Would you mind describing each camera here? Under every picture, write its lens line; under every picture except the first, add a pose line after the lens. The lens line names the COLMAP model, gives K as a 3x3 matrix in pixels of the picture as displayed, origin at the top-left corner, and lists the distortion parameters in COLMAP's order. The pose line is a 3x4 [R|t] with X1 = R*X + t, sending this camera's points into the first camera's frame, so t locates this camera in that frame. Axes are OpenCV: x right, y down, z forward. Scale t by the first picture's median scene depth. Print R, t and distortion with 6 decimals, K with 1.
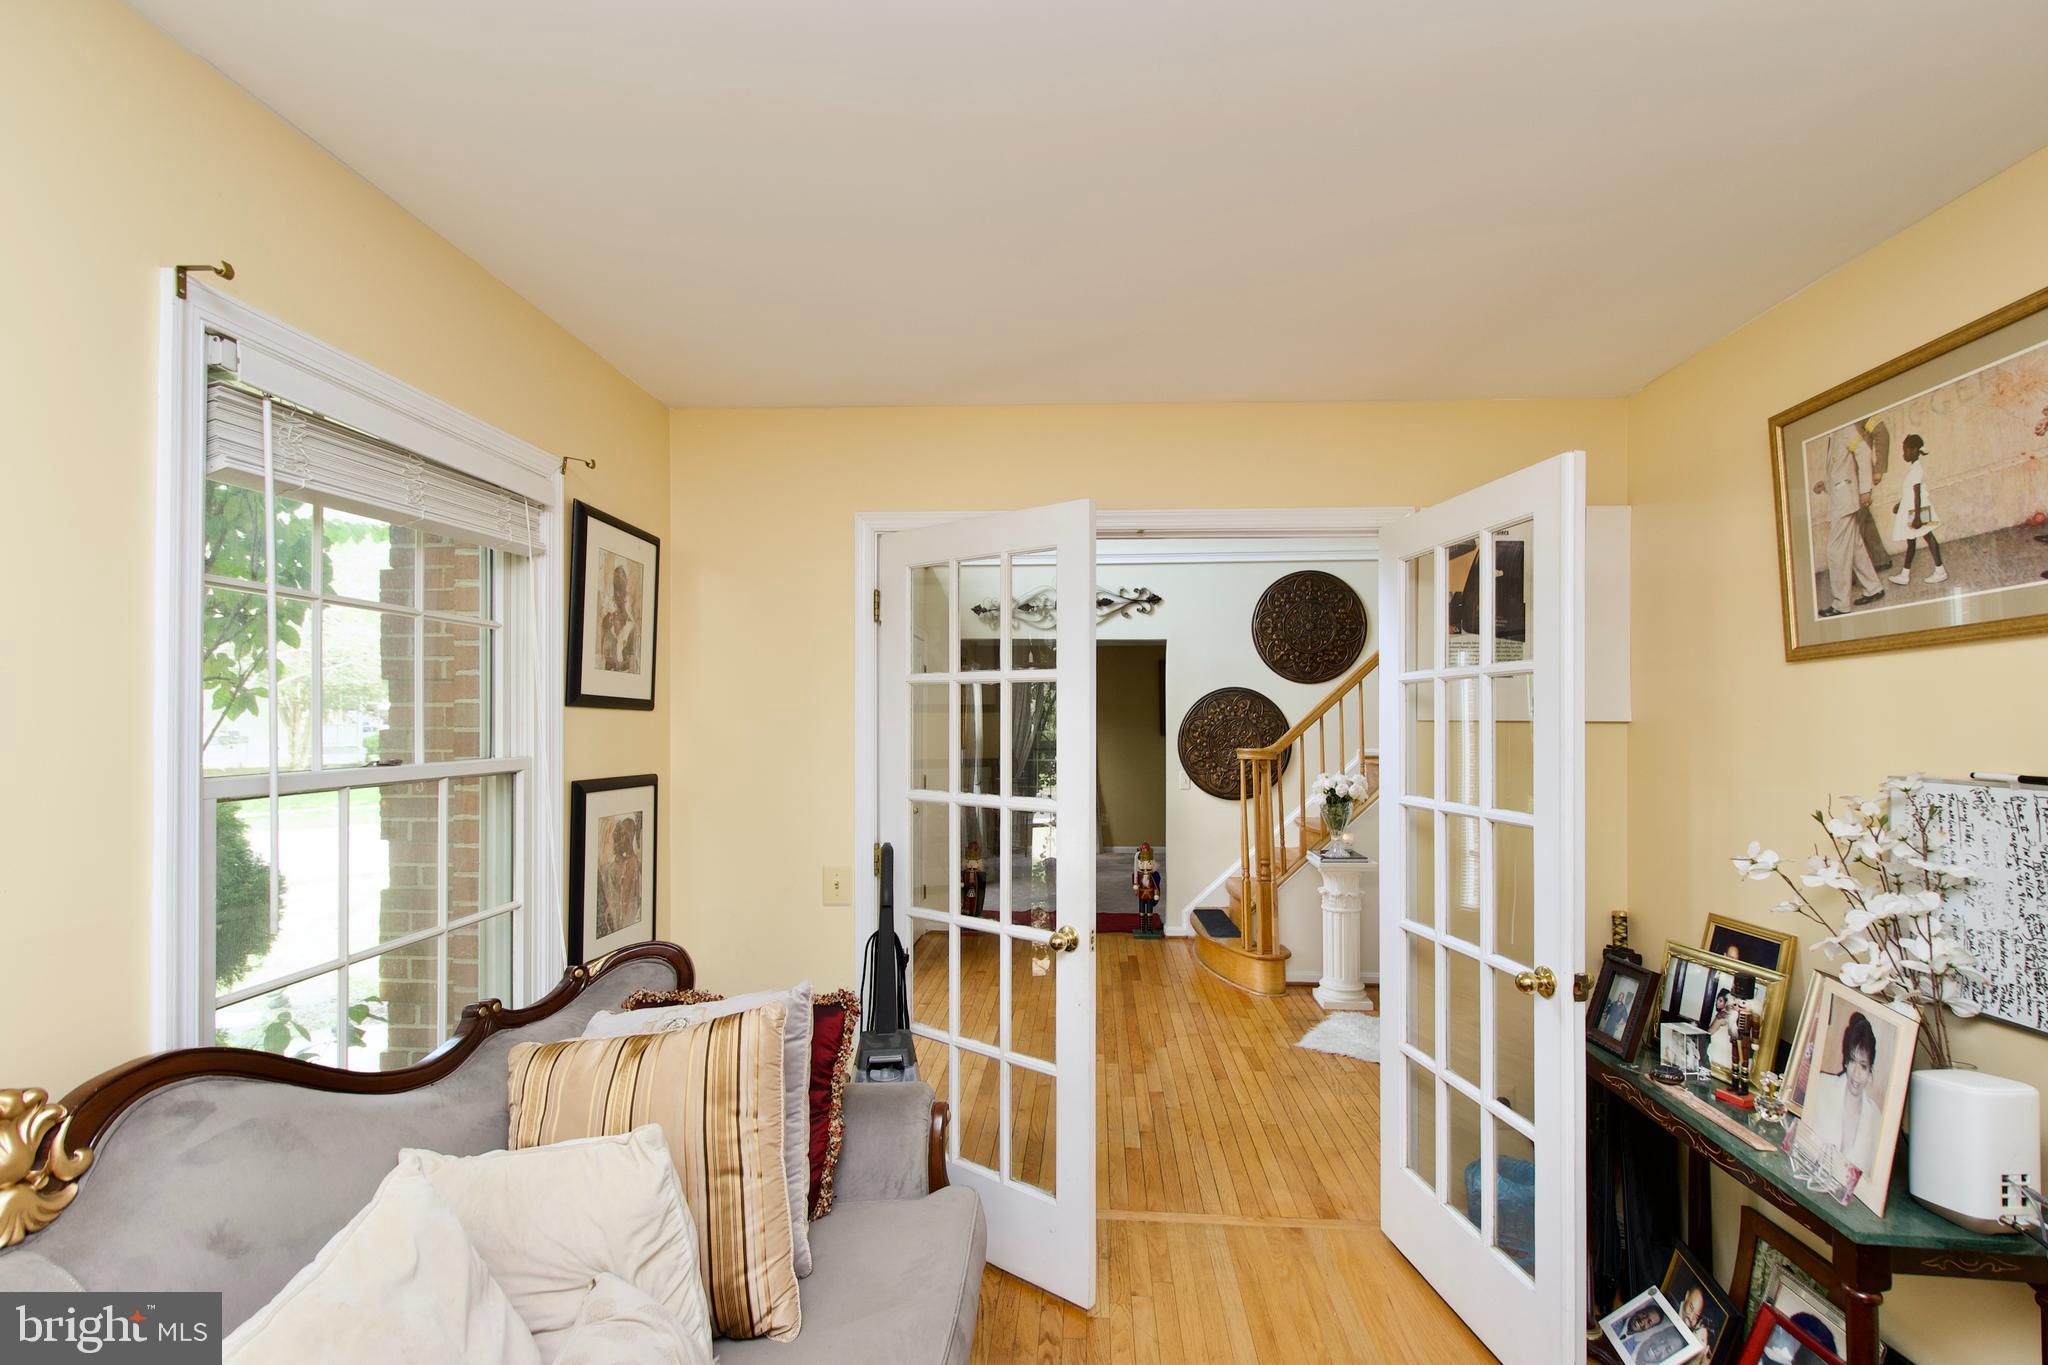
lens RADIAL K [[891.1, 0, 1037.1], [0, 891.1, 717.7], [0, 0, 1]] dist [0.014757, -0.007383]
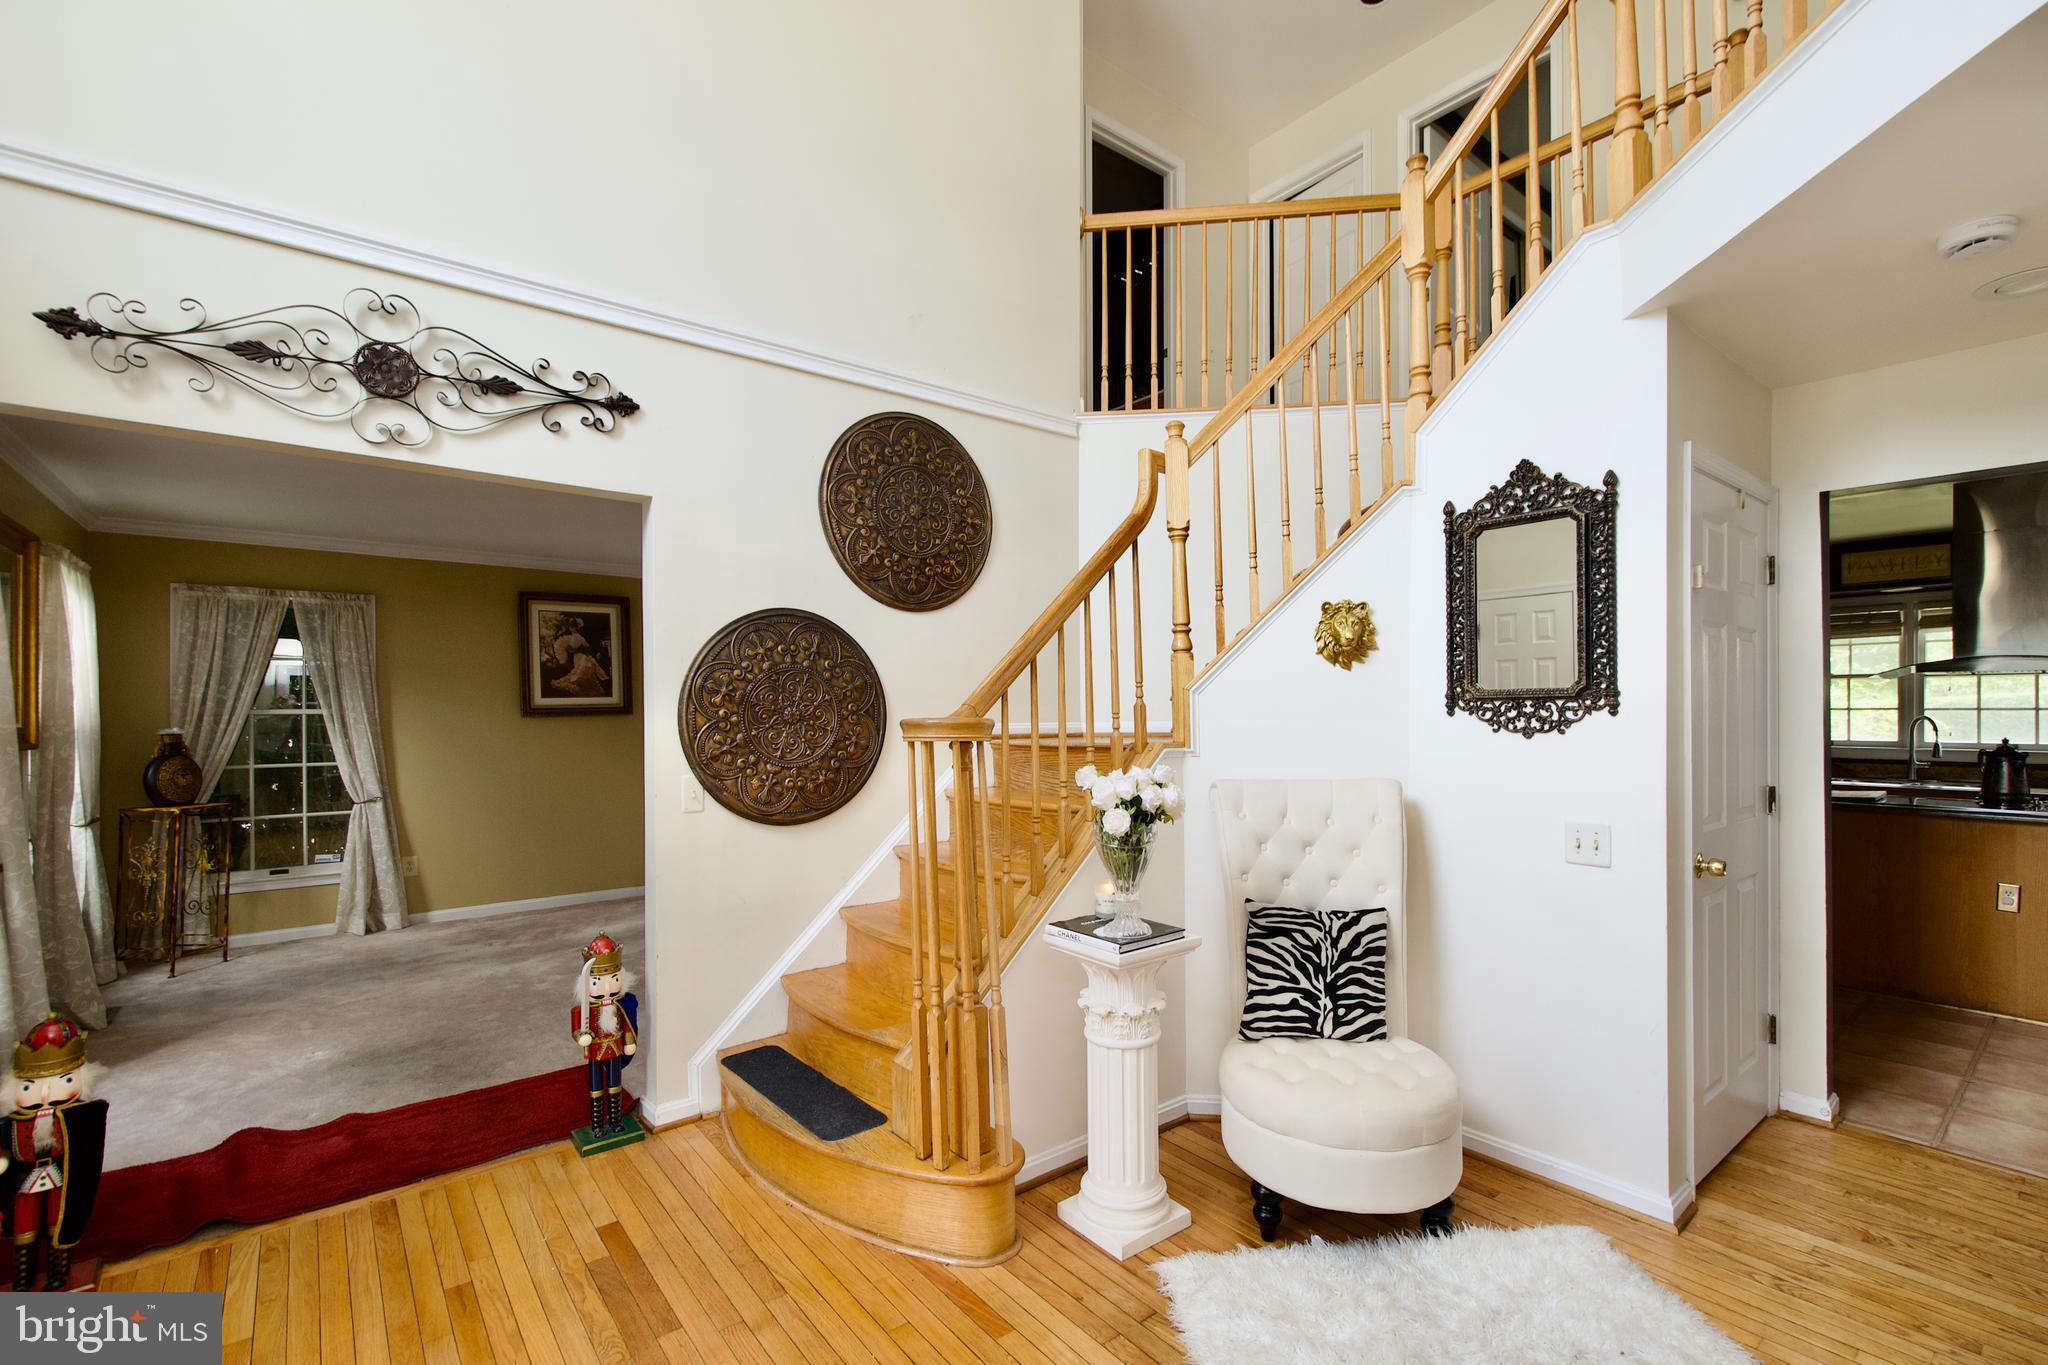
lens RADIAL K [[891.6, 0, 1056.7], [0, 891.6, 714.2], [0, 0, 1]] dist [0.022818, -0.019583]
pose [[0.731297, -0.009420, 0.681994, -0.021532], [0.002162, 0.999932, 0.011493, 0.022002], [-0.682056, -0.006930, 0.731268, 0.509714]]
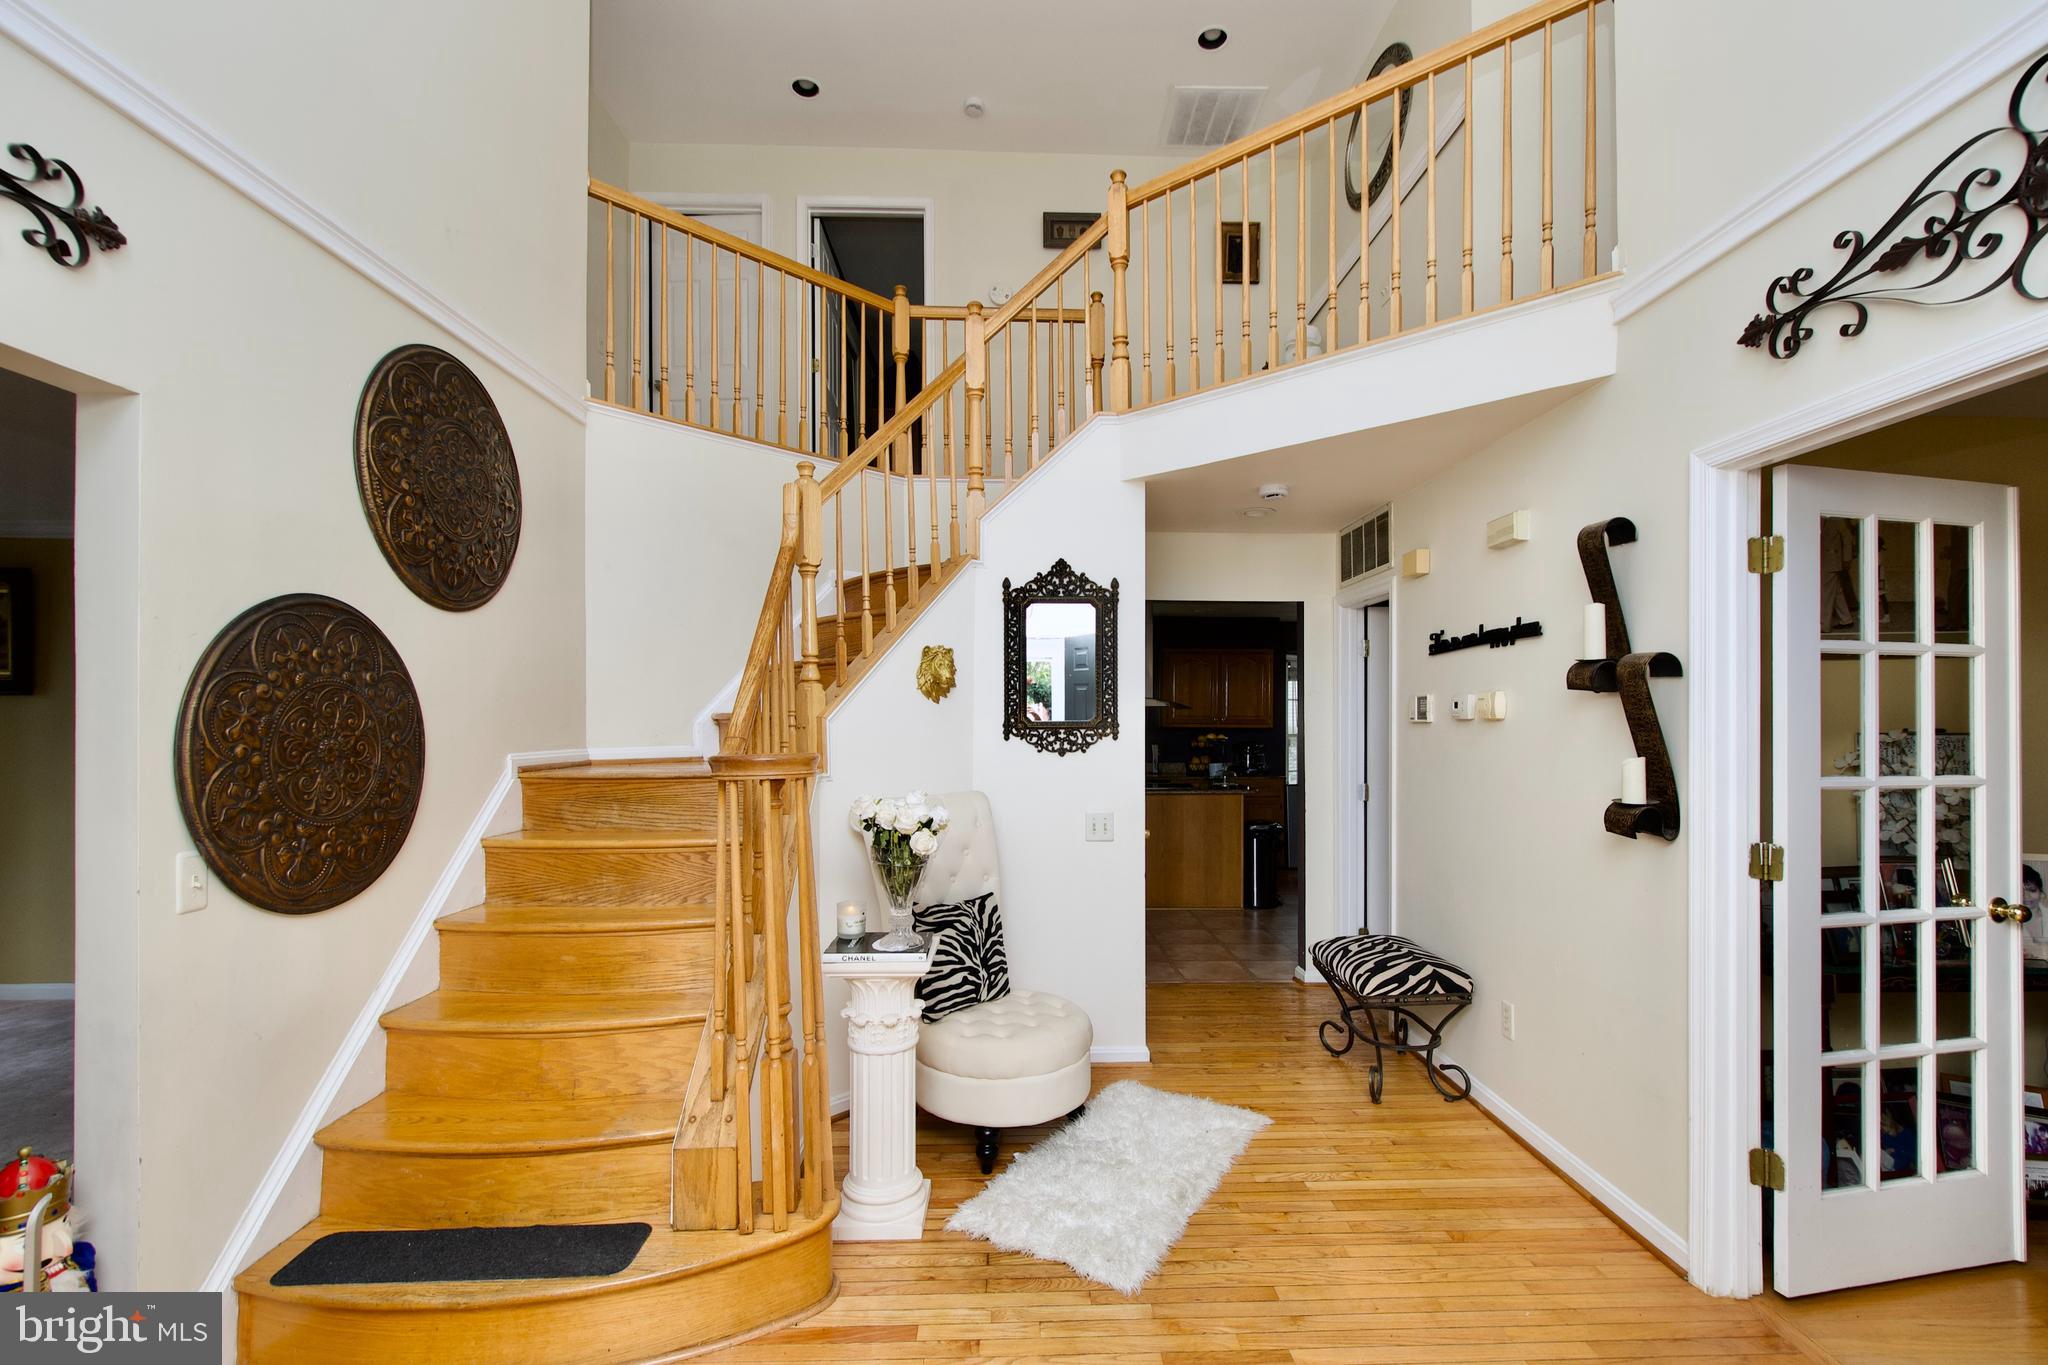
lens RADIAL K [[891.1, 0, 1037.1], [0, 891.1, 717.7], [0, 0, 1]] dist [0.014757, -0.007383]
pose [[-0.089474, -0.001737, 0.995988, -0.163837], [-0.007587, 0.999971, 0.001062, 0.012367], [-0.995960, -0.007462, -0.089485, 0.743841]]
